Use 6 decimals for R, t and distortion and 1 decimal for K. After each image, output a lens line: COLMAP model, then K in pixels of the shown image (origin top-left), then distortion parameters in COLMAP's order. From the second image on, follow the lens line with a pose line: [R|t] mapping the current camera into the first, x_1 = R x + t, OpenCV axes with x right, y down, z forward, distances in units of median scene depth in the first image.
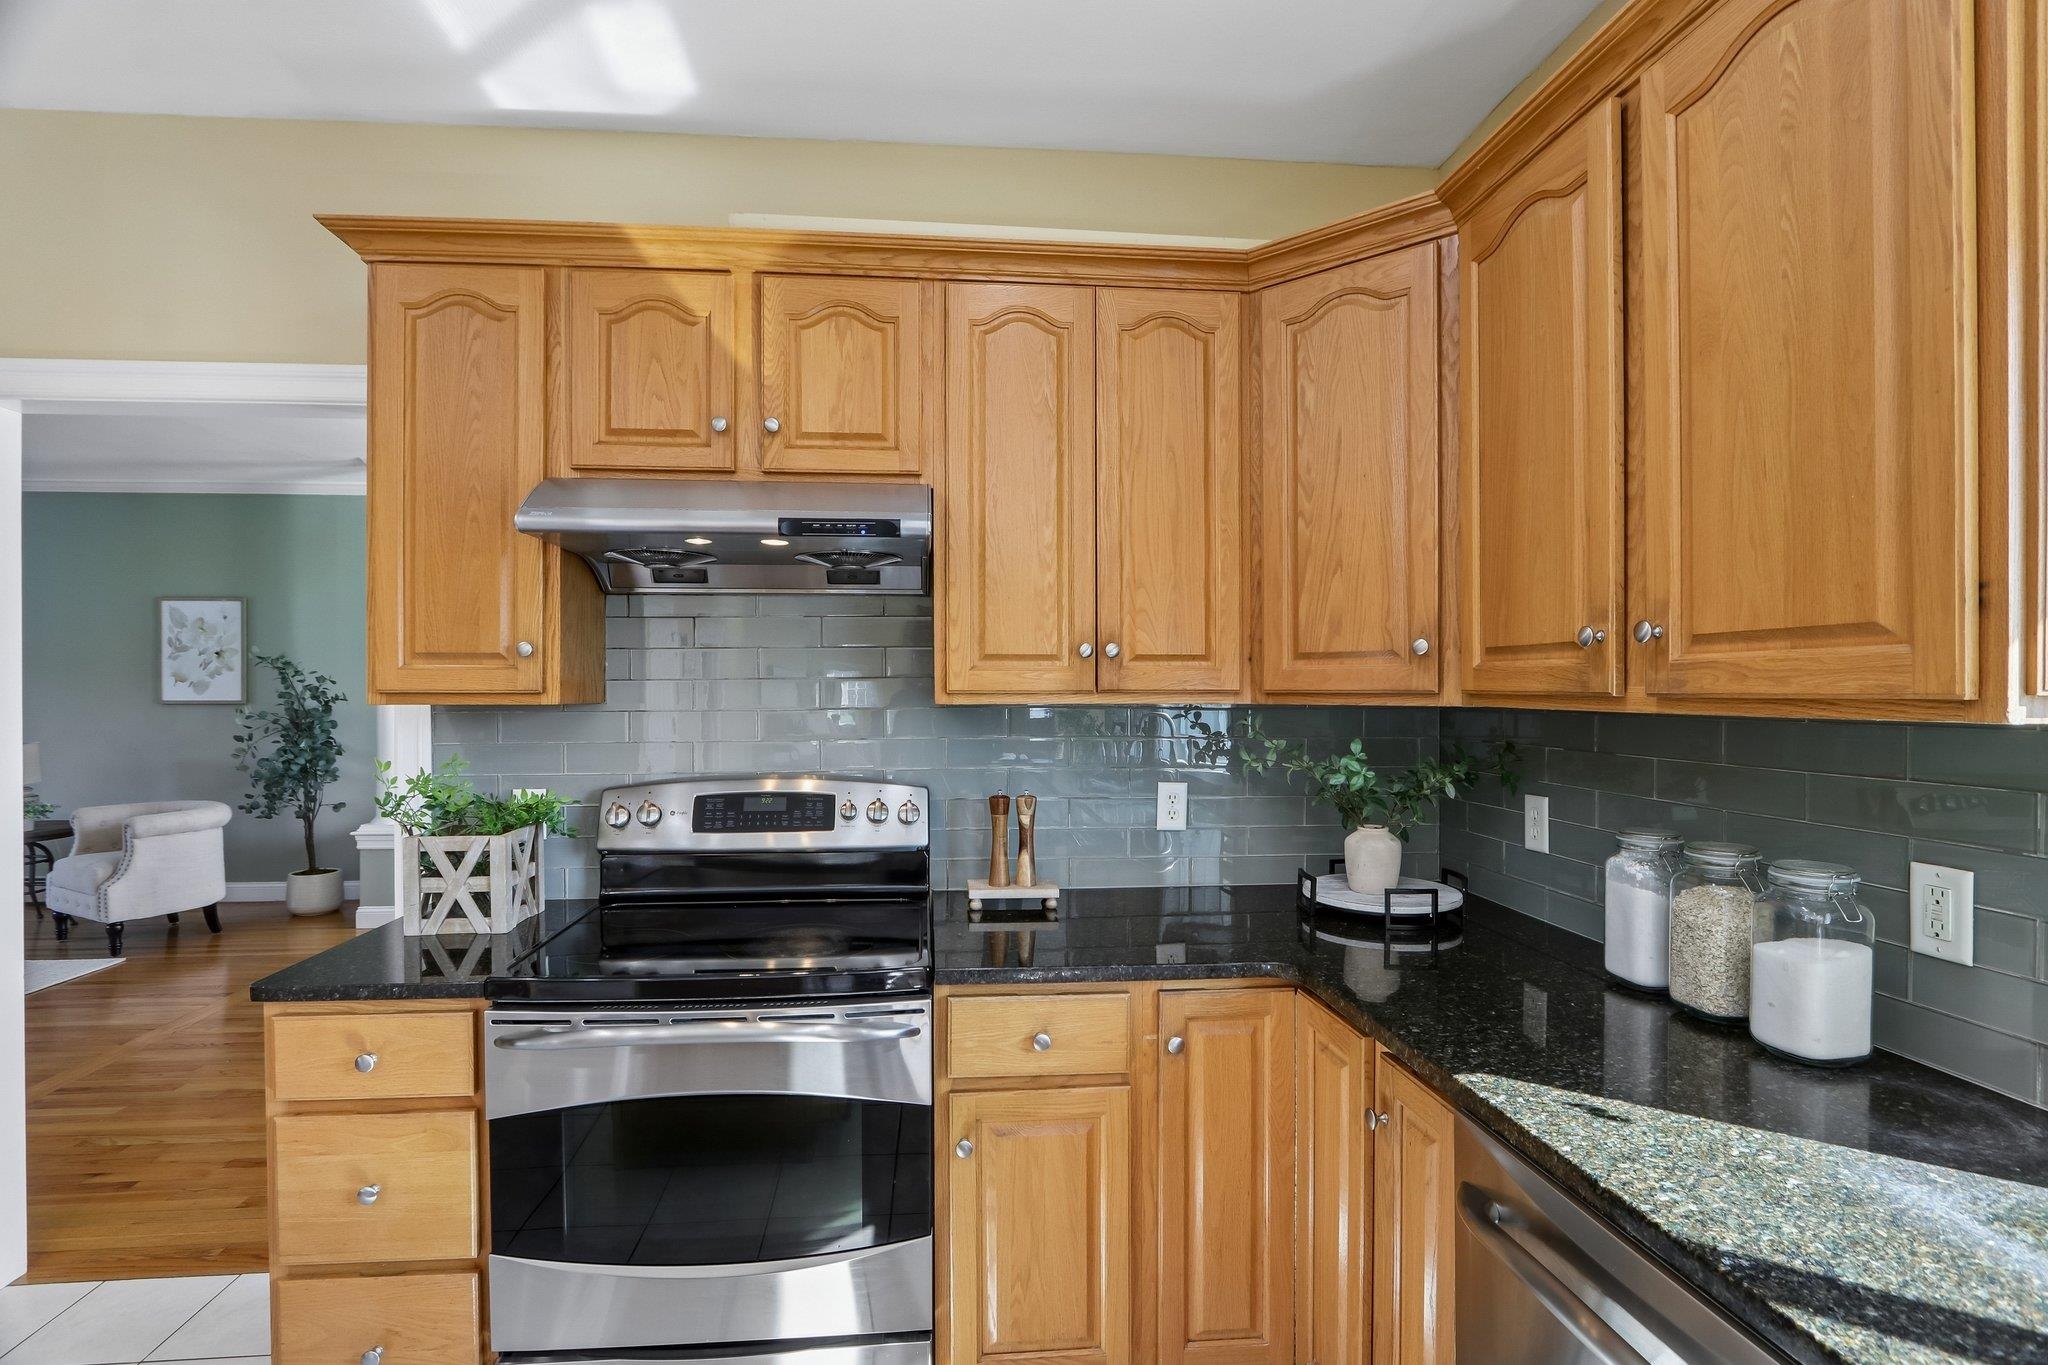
lens RADIAL K [[971.8, 0, 999.1], [0, 971.8, 692.3], [0, 0, 1]] dist [-0.019076, 0.005047]
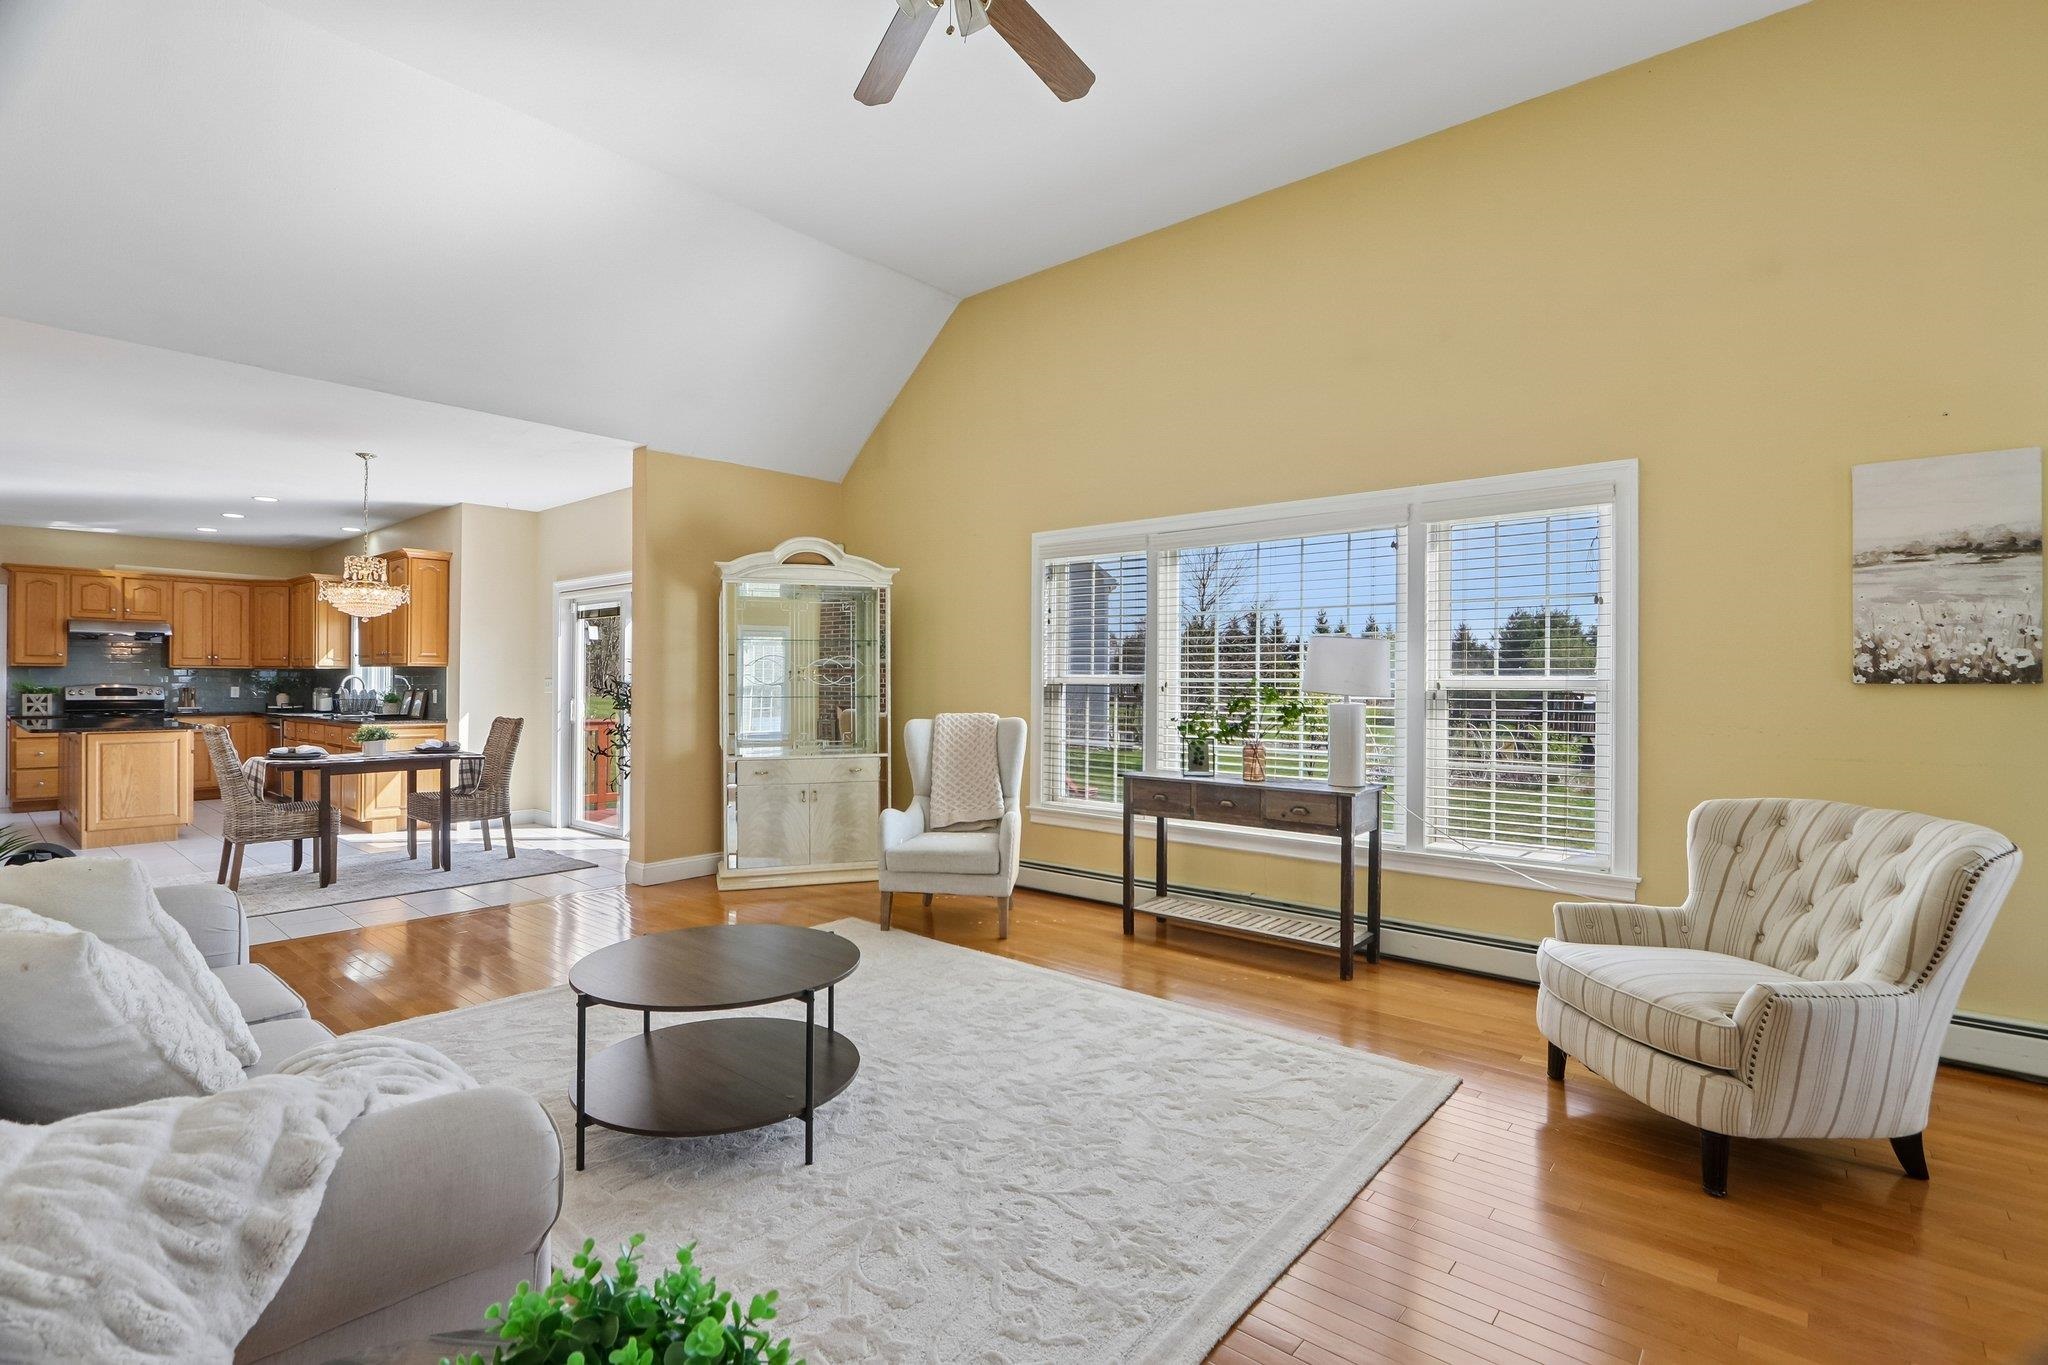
lens RADIAL K [[971.8, 0, 1025.1], [0, 971.8, 682.8], [0, 0, 1]] dist [-0.019076, 0.005047]
pose [[0.724645, 0.003787, 0.689112, -0.285417], [-0.002354, 0.999993, -0.003020, 0.095381], [-0.689119, 0.000566, 0.724648, -5.640733]]
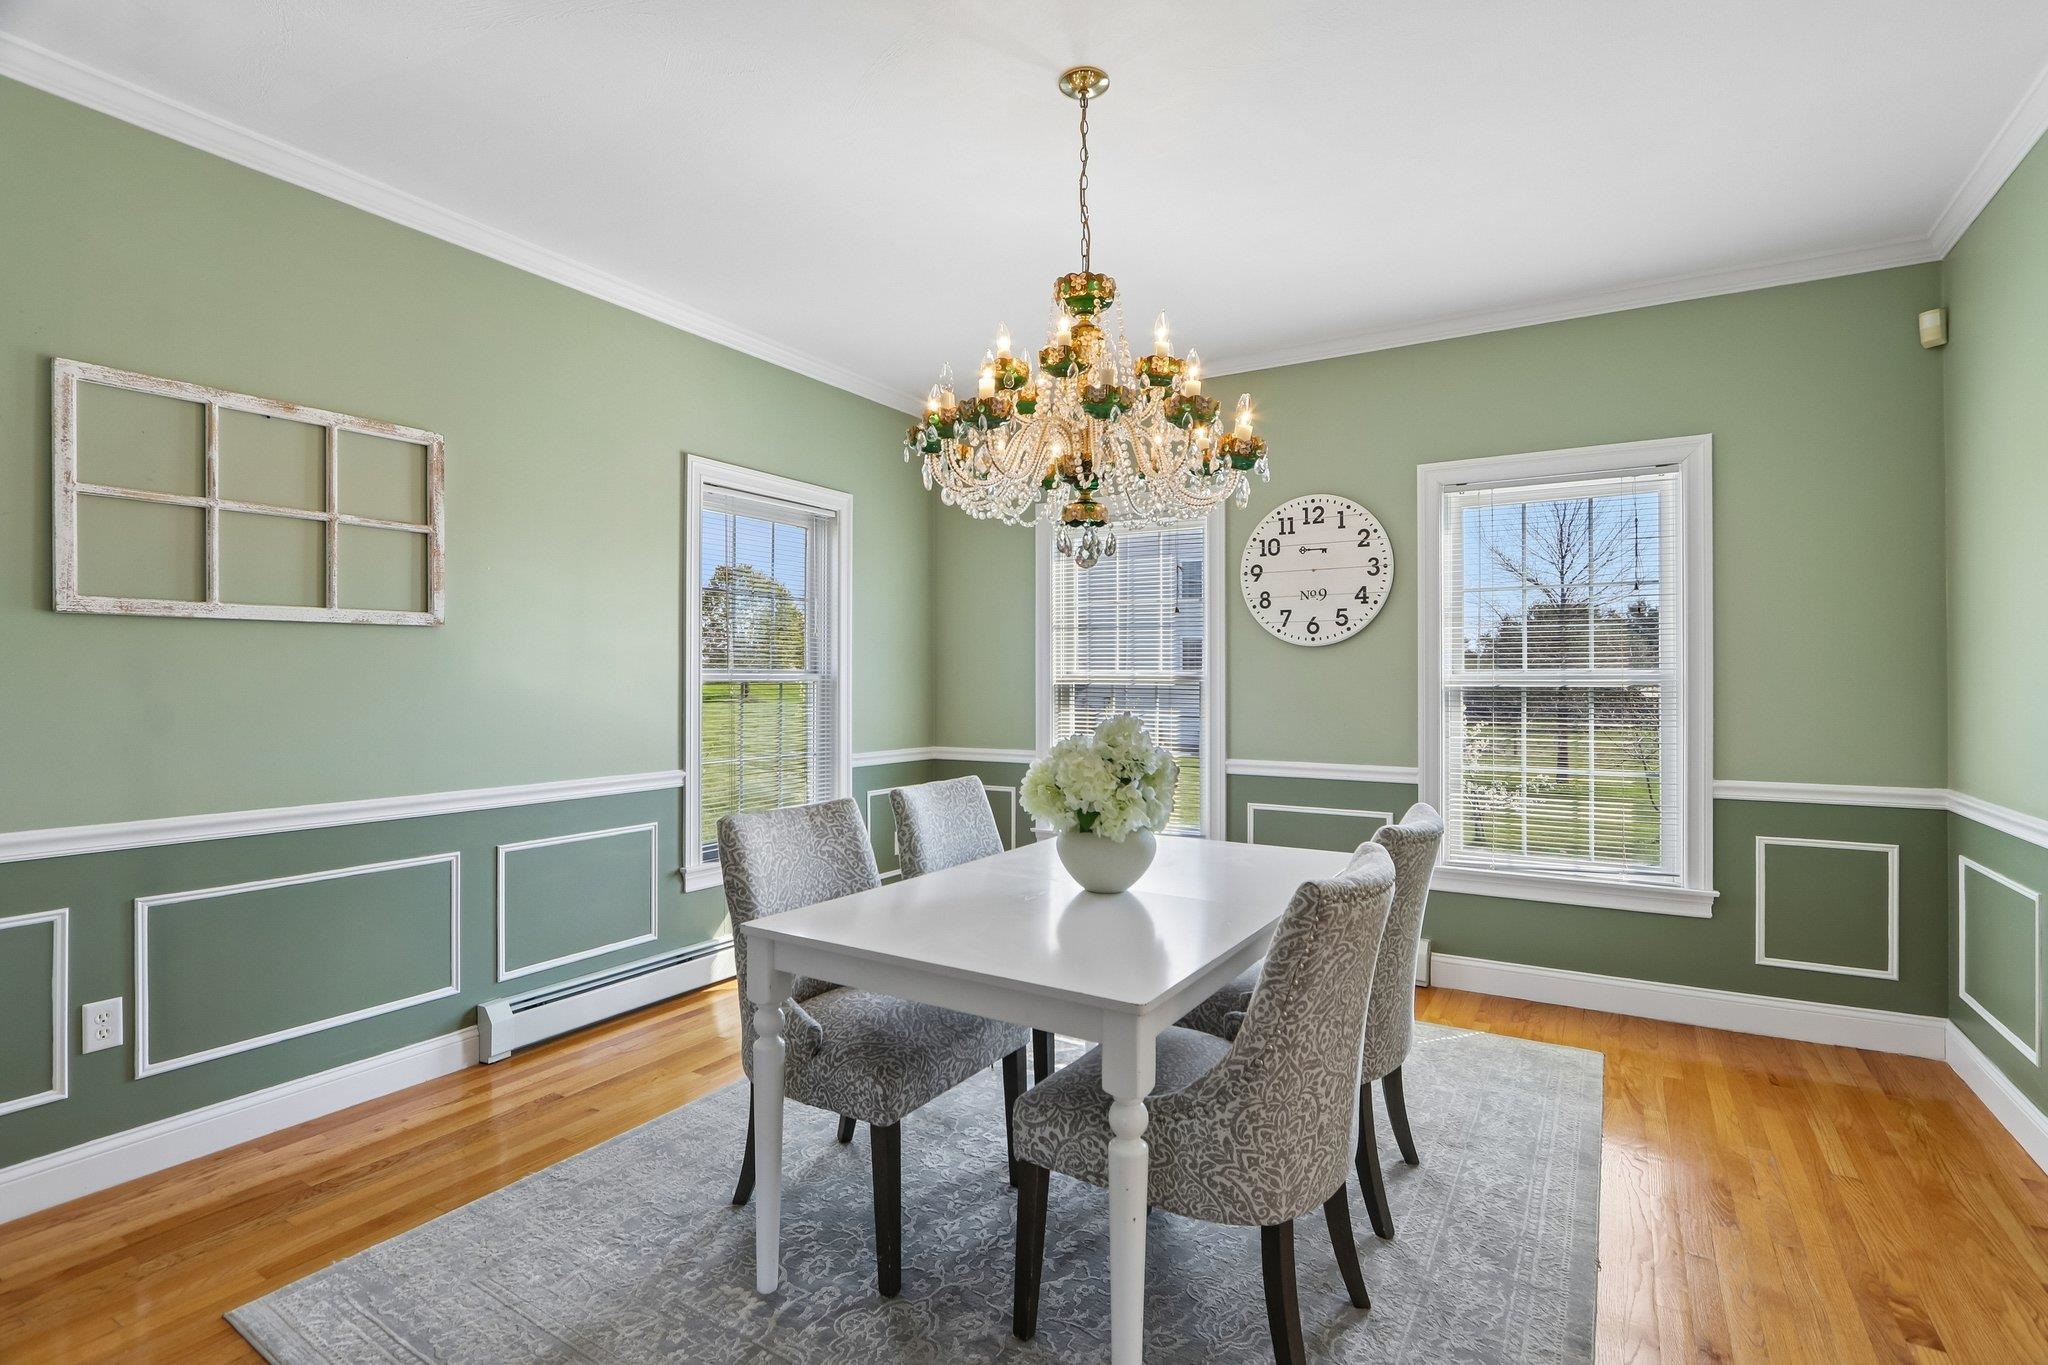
lens RADIAL K [[1008.4, 0, 1023.8], [0, 1008.4, 689.2], [0, 0, 1]] dist [-0.004098, 0.000057]
pose [[0.618000, -0.009209, 0.786124, -1.635264], [-0.001880, 0.999911, 0.013190, 0.045435], [-0.786176, -0.009629, 0.617928, 1.559196]]
